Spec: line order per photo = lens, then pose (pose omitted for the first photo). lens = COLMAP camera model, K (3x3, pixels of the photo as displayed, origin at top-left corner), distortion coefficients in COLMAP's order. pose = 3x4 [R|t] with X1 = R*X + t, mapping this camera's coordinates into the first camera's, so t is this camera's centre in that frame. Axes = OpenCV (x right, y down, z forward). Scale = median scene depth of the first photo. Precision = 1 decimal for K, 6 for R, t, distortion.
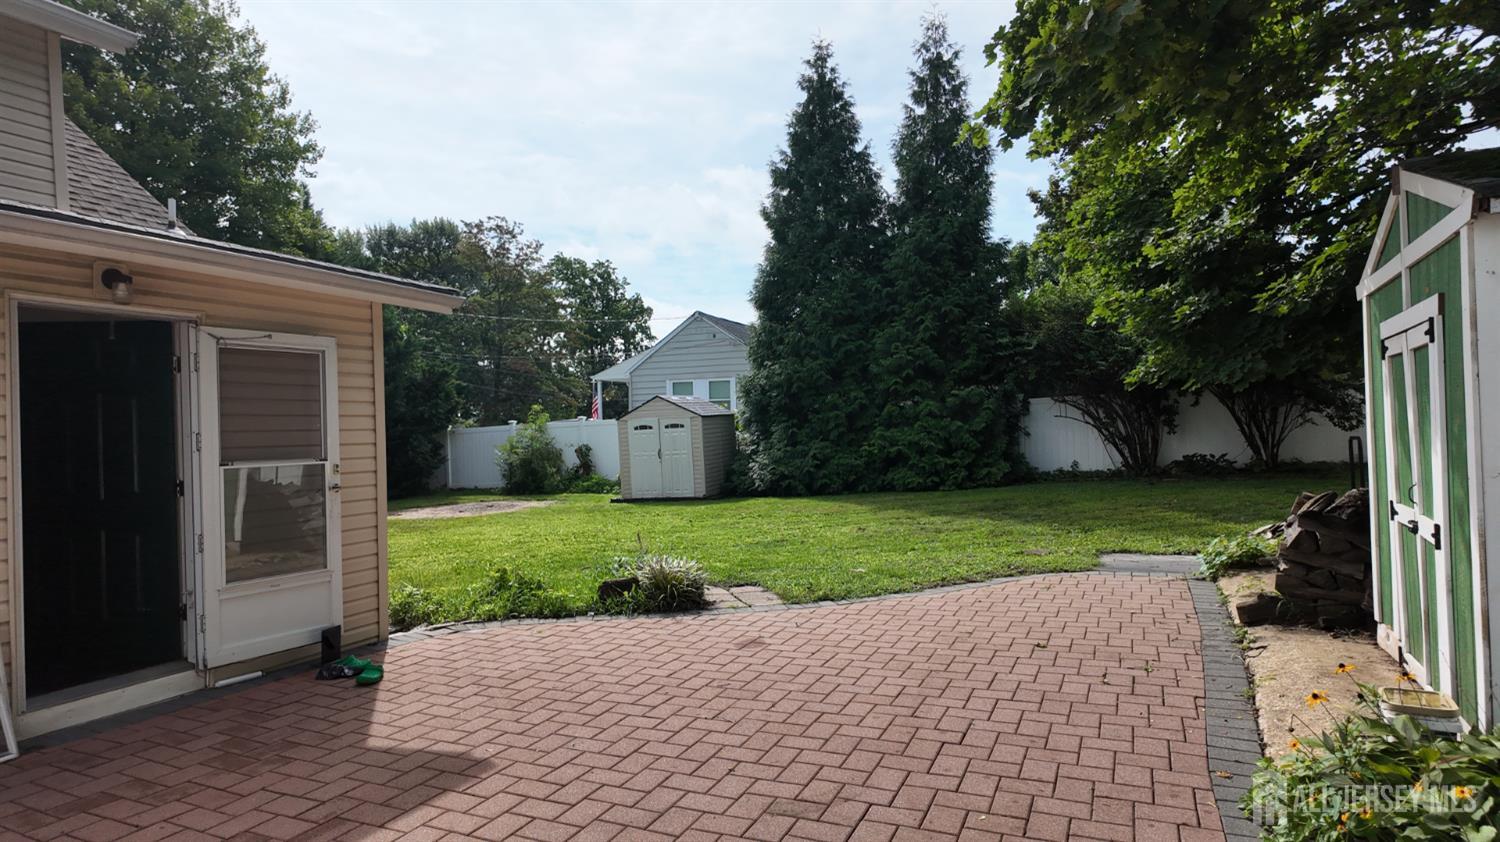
lens RADIAL K [[872.9, 0, 747.1], [0, 872.9, 428.5], [0, 0, 1]] dist [0.027306, -0.030137]
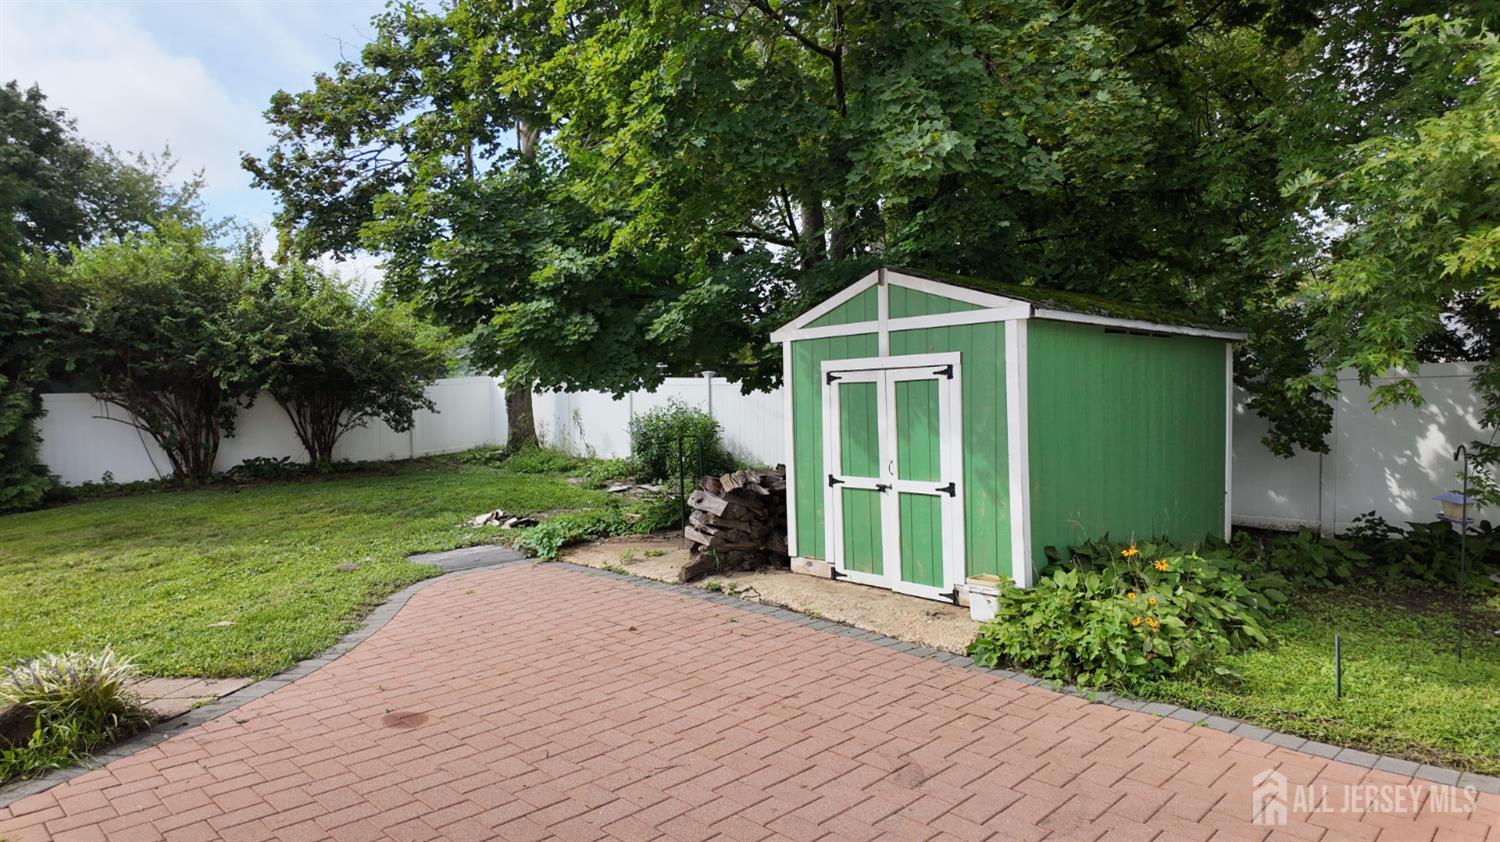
lens RADIAL K [[872.9, 0, 751.4], [0, 872.9, 412.4], [0, 0, 1]] dist [0.027306, -0.030137]
pose [[0.329625, 0.014974, 0.943993, -0.180446], [0.005705, 0.999824, -0.017852, -0.000314], [-0.944095, 0.011270, 0.329481, 0.140729]]
